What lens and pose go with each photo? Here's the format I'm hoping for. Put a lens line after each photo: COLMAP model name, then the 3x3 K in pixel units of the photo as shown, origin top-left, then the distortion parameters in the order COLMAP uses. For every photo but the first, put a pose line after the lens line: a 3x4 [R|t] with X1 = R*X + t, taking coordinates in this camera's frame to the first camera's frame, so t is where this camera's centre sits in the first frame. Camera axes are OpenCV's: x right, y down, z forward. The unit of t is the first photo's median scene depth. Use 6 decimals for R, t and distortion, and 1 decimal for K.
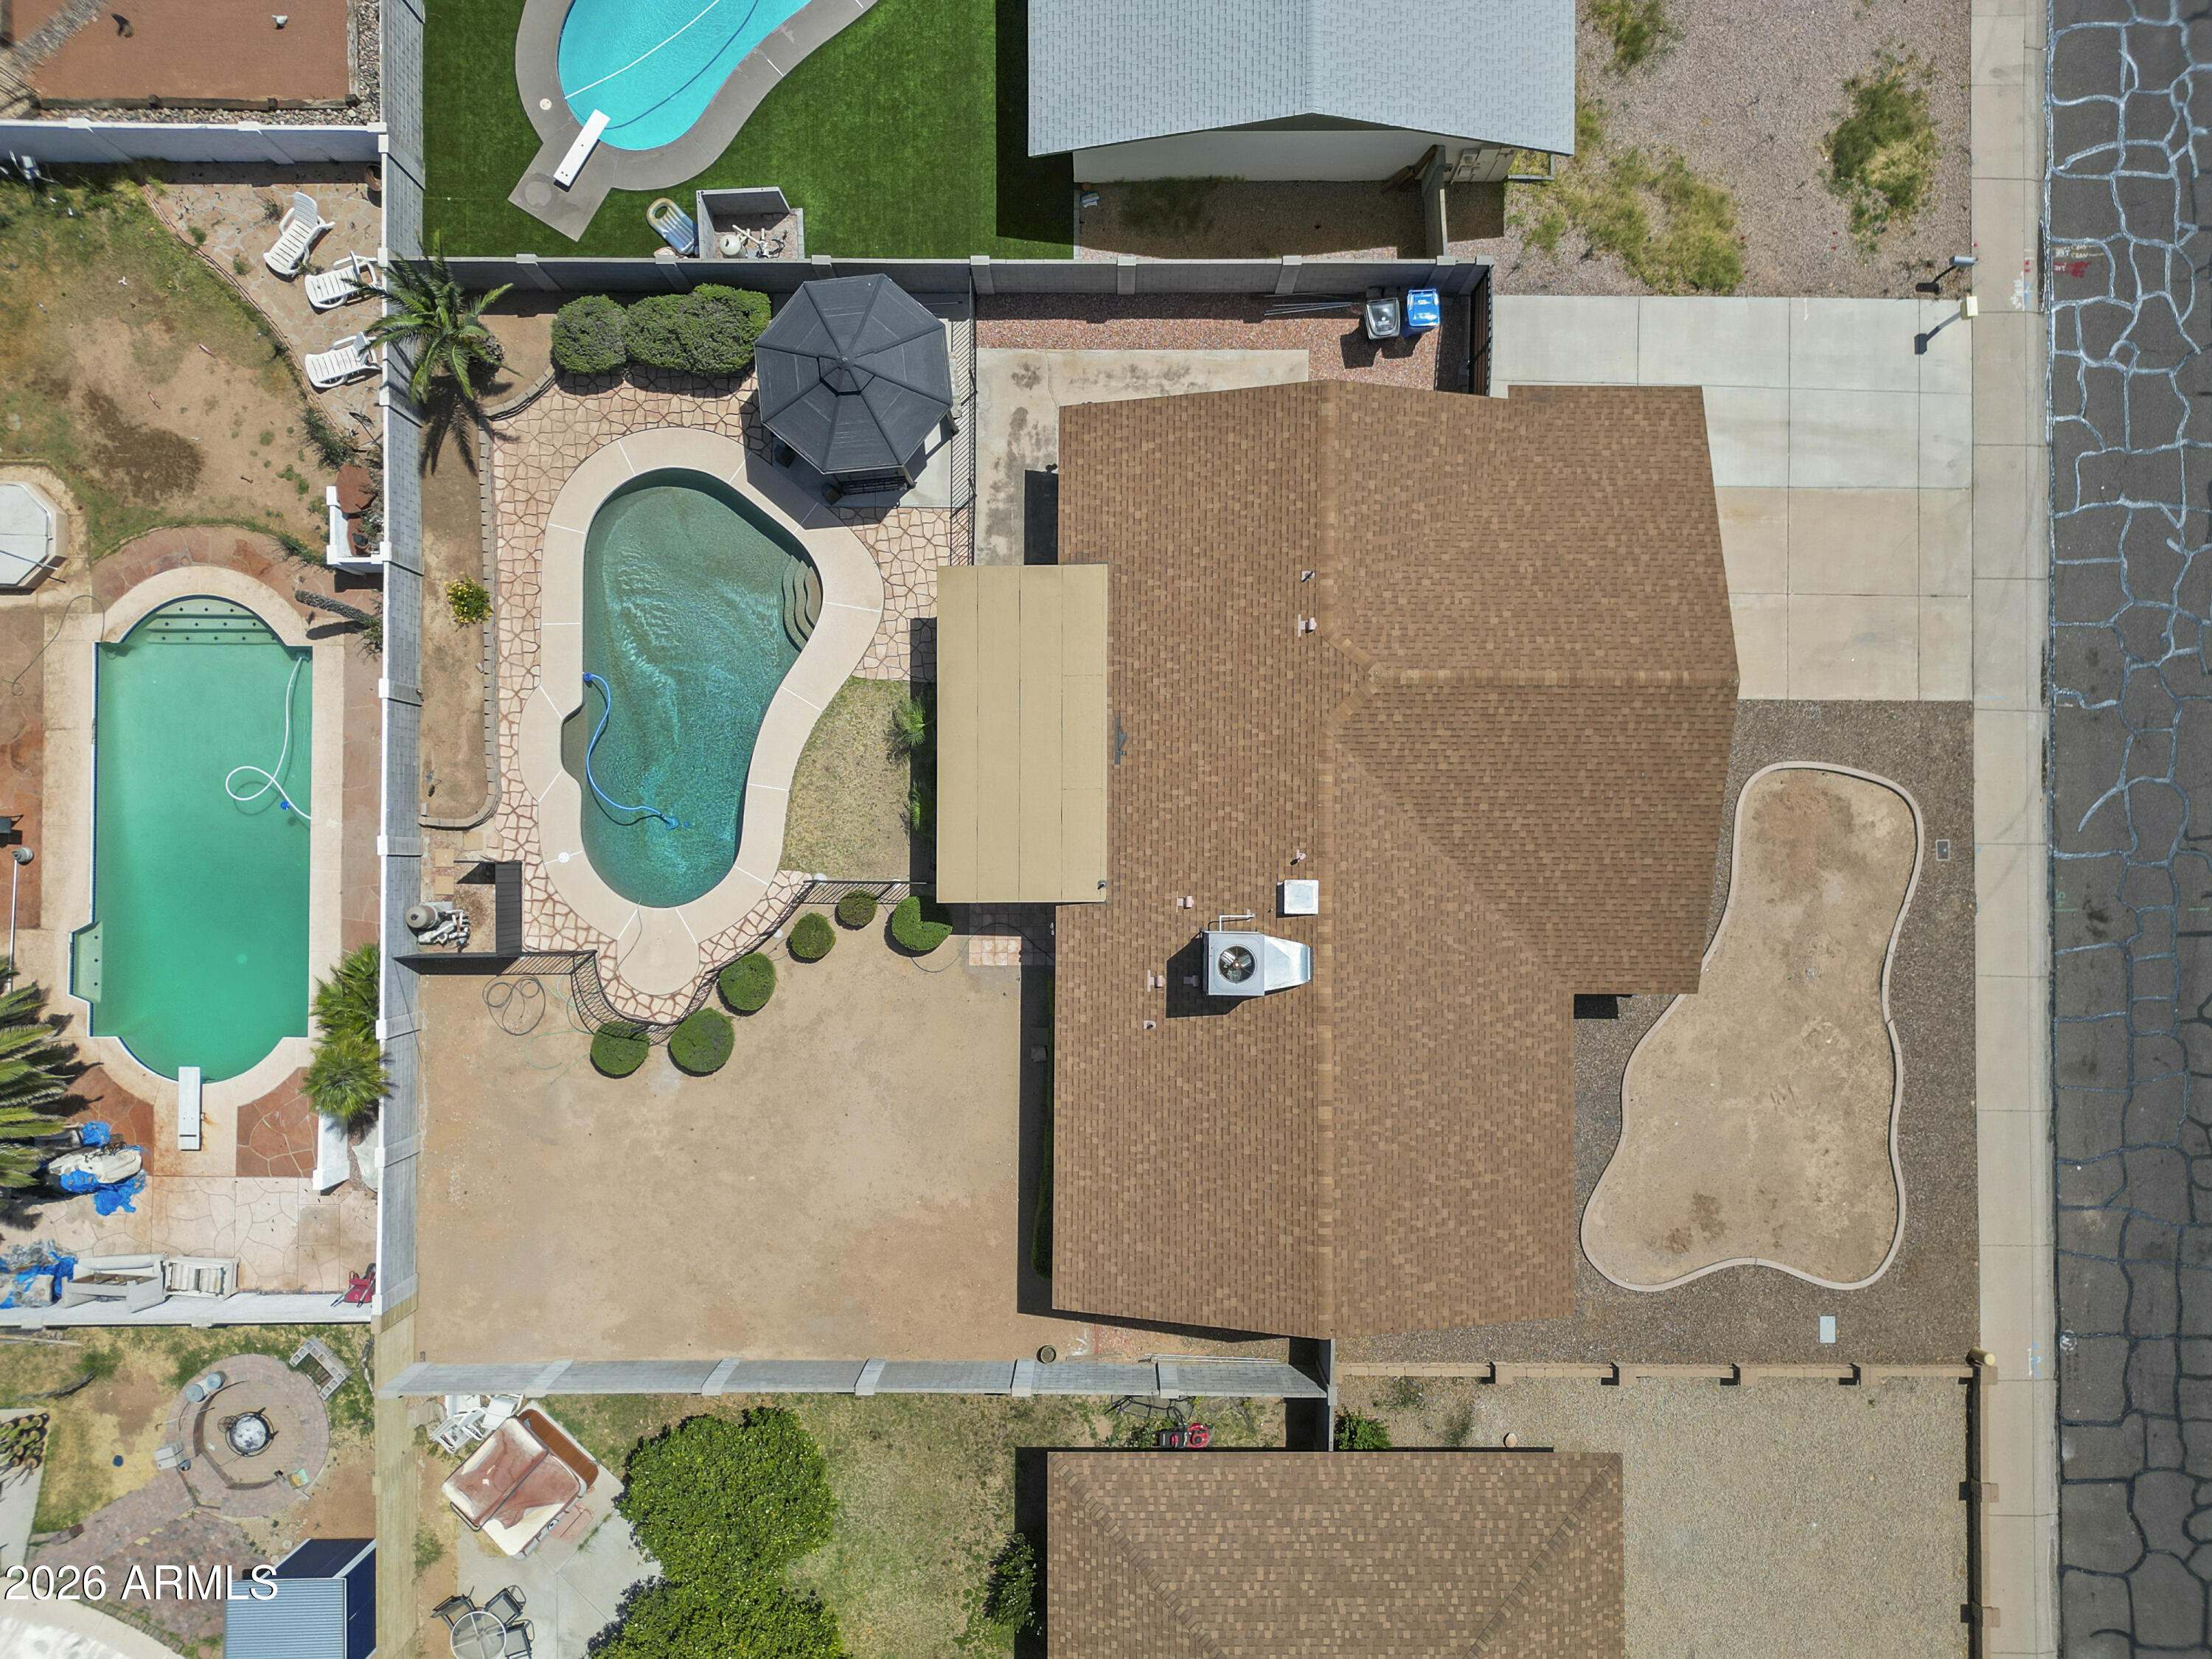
lens RADIAL K [[1615.5, 0, 1106.0], [0, 1615.5, 829.5], [0, 0, 1]] dist [0.055806, -0.043648]
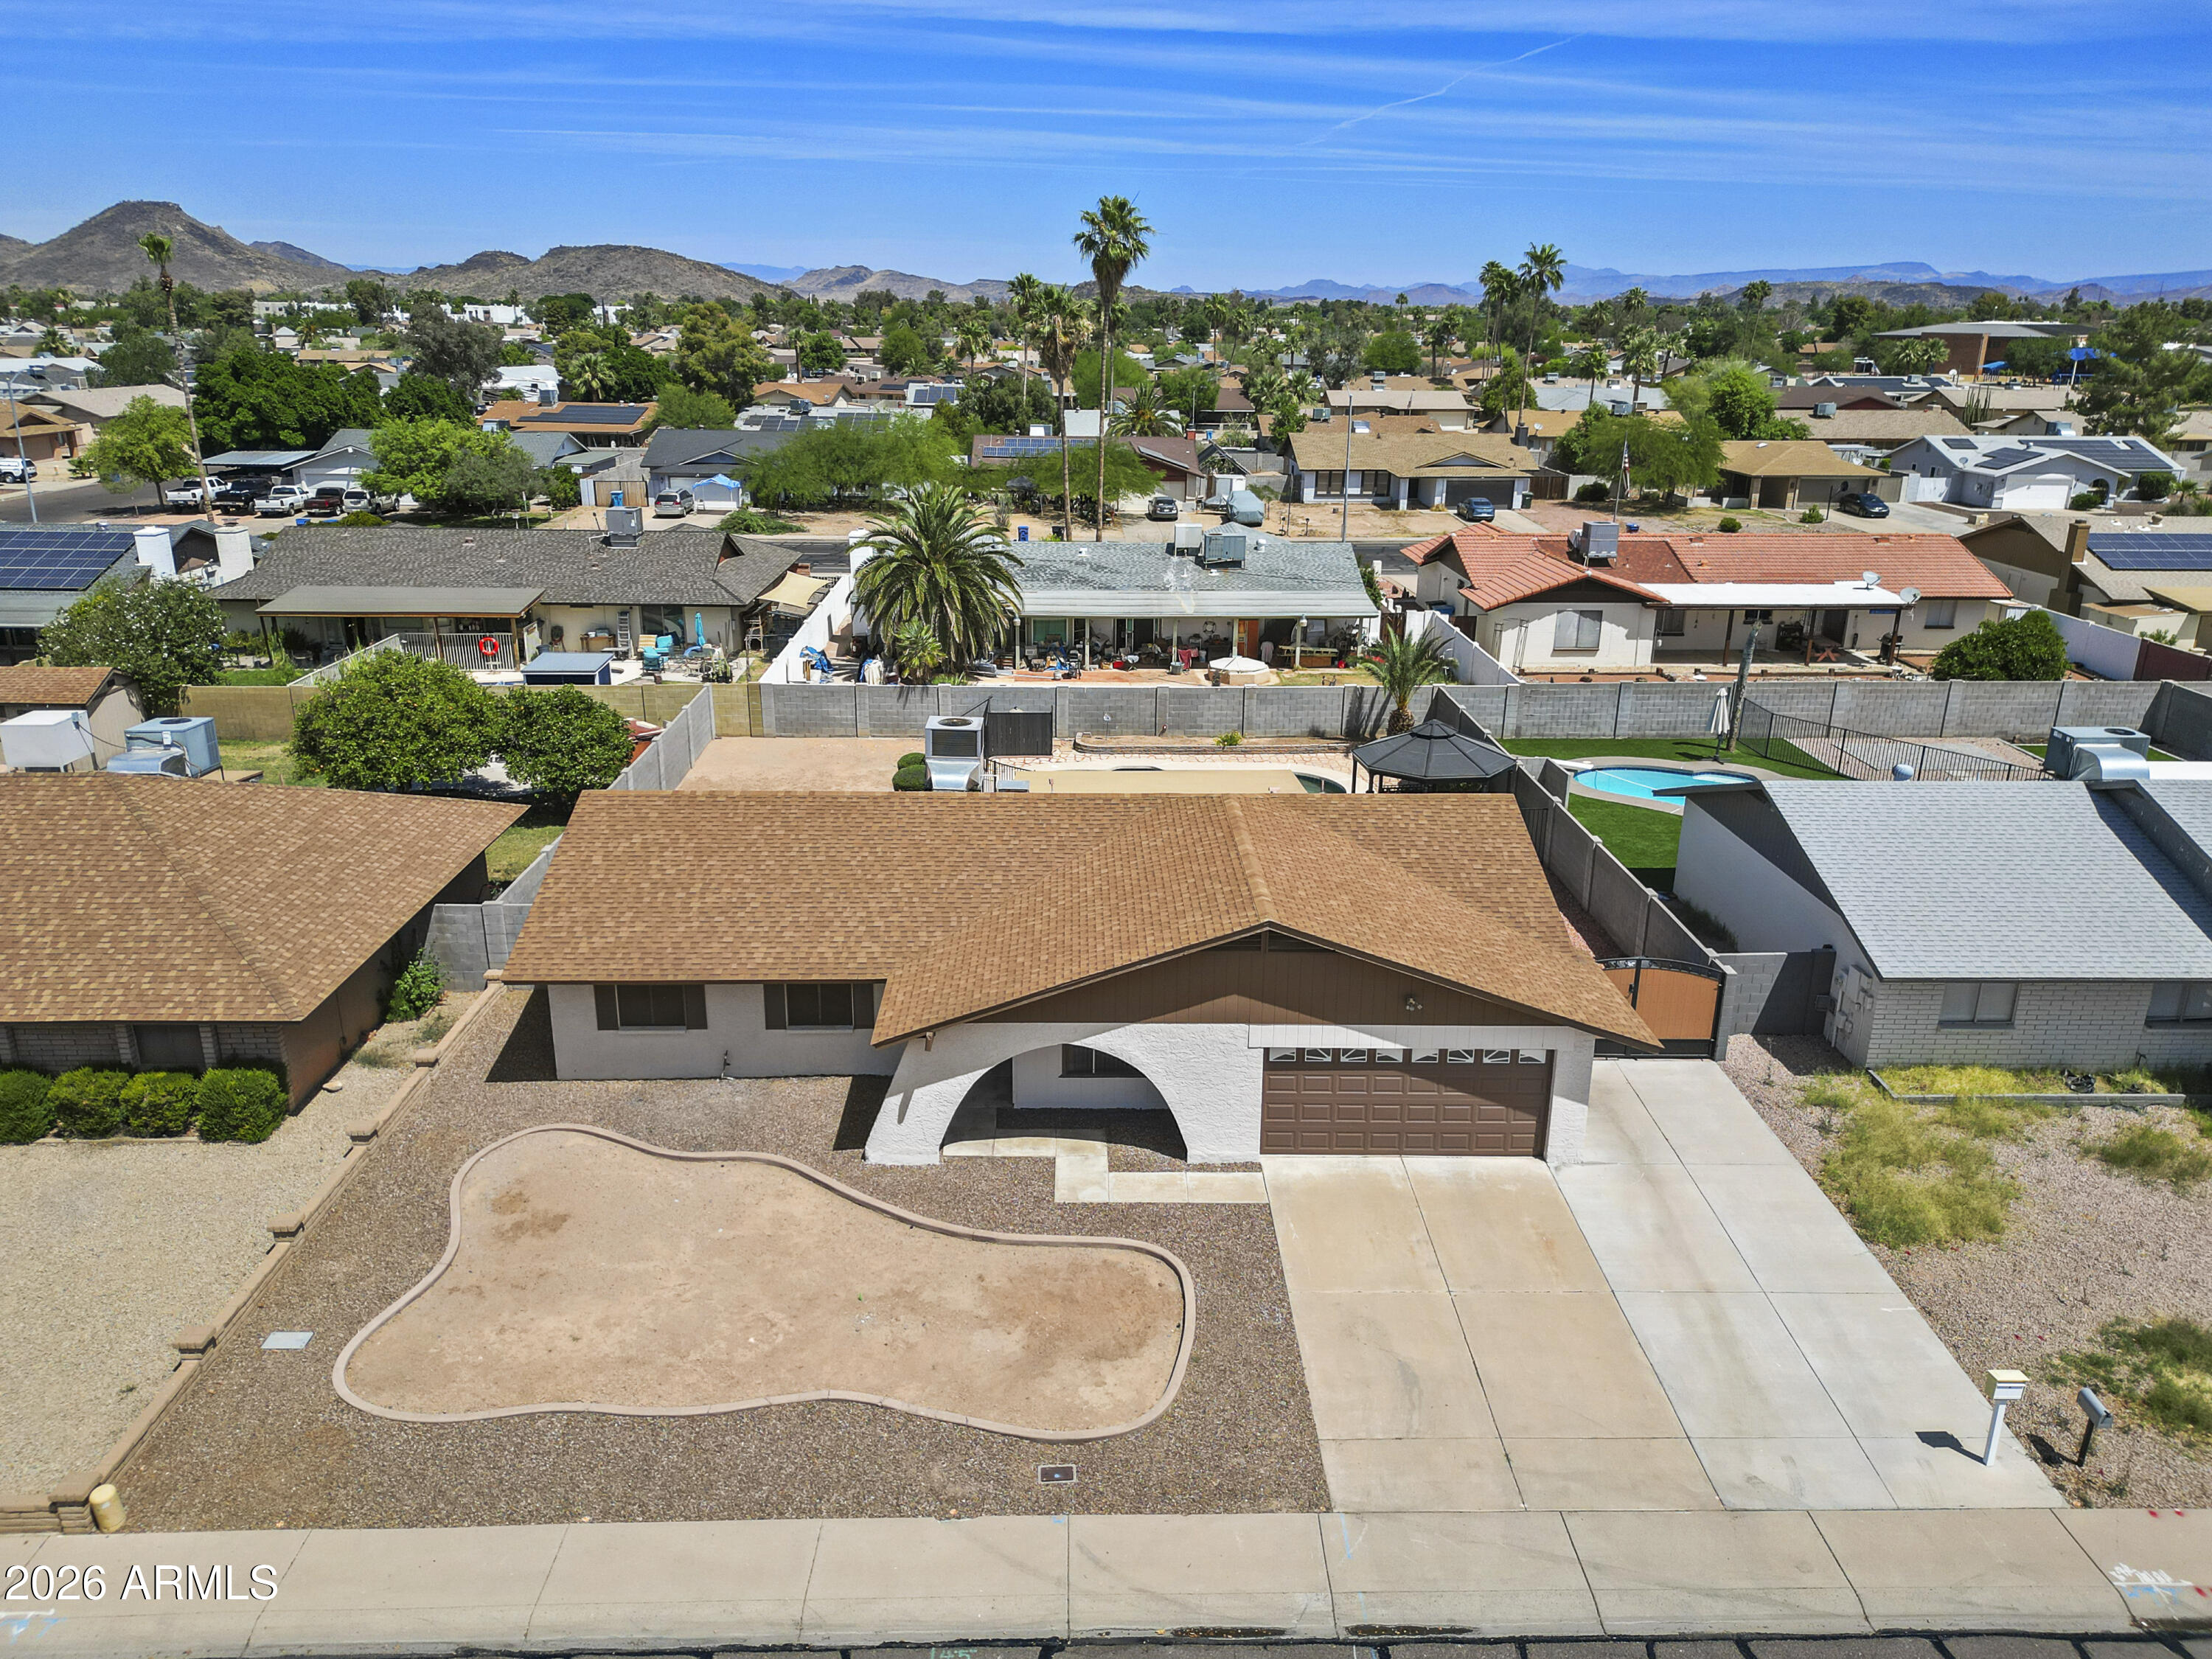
lens RADIAL K [[1583.5, 0, 1104.5], [0, 1583.5, 800.3], [0, 0, 1]] dist [0.065560, -0.045428]
pose [[0.022796, 0.297303, -0.954511, 0.978442], [-0.999738, 0.008894, -0.021106, 0.006375], [0.002215, 0.954742, 0.297428, 0.626177]]
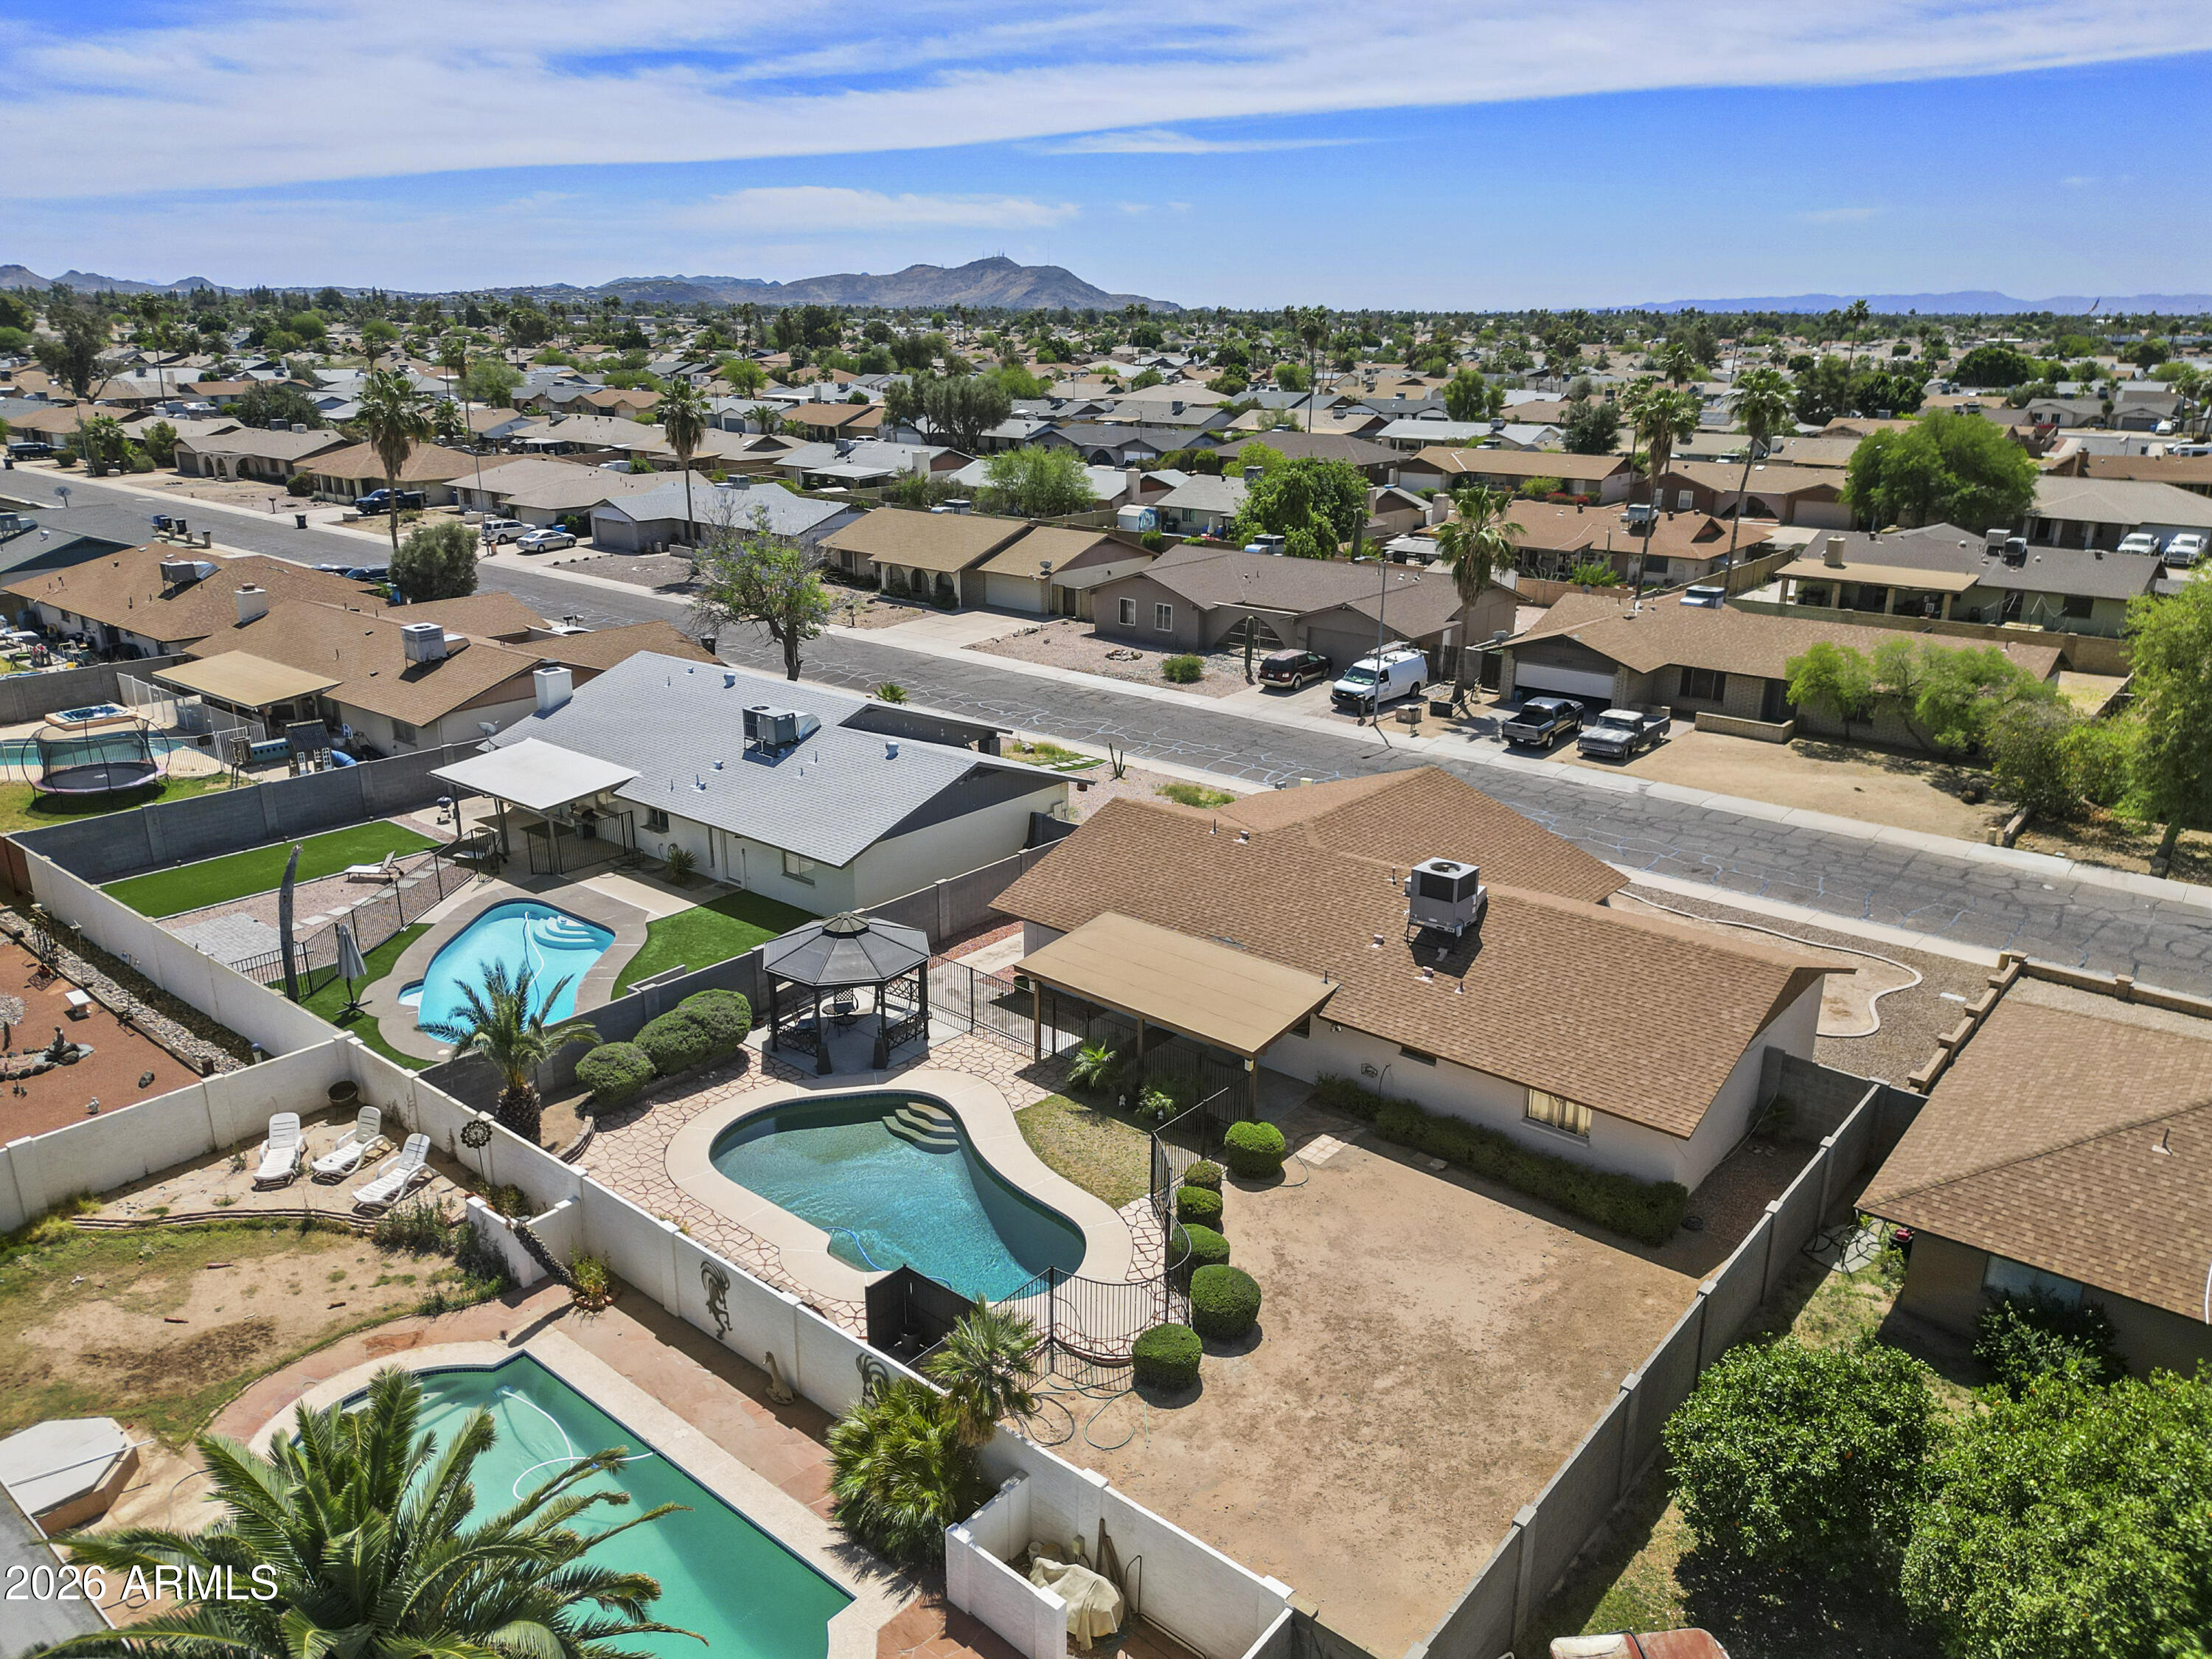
lens RADIAL K [[1583.5, 0, 1104.5], [0, 1583.5, 800.3], [0, 0, 1]] dist [0.065560, -0.045428]
pose [[0.639706, -0.222846, 0.735606, -0.813365], [0.768376, 0.209518, -0.604732, 0.511916], [-0.019360, 0.952073, 0.305259, 0.505956]]
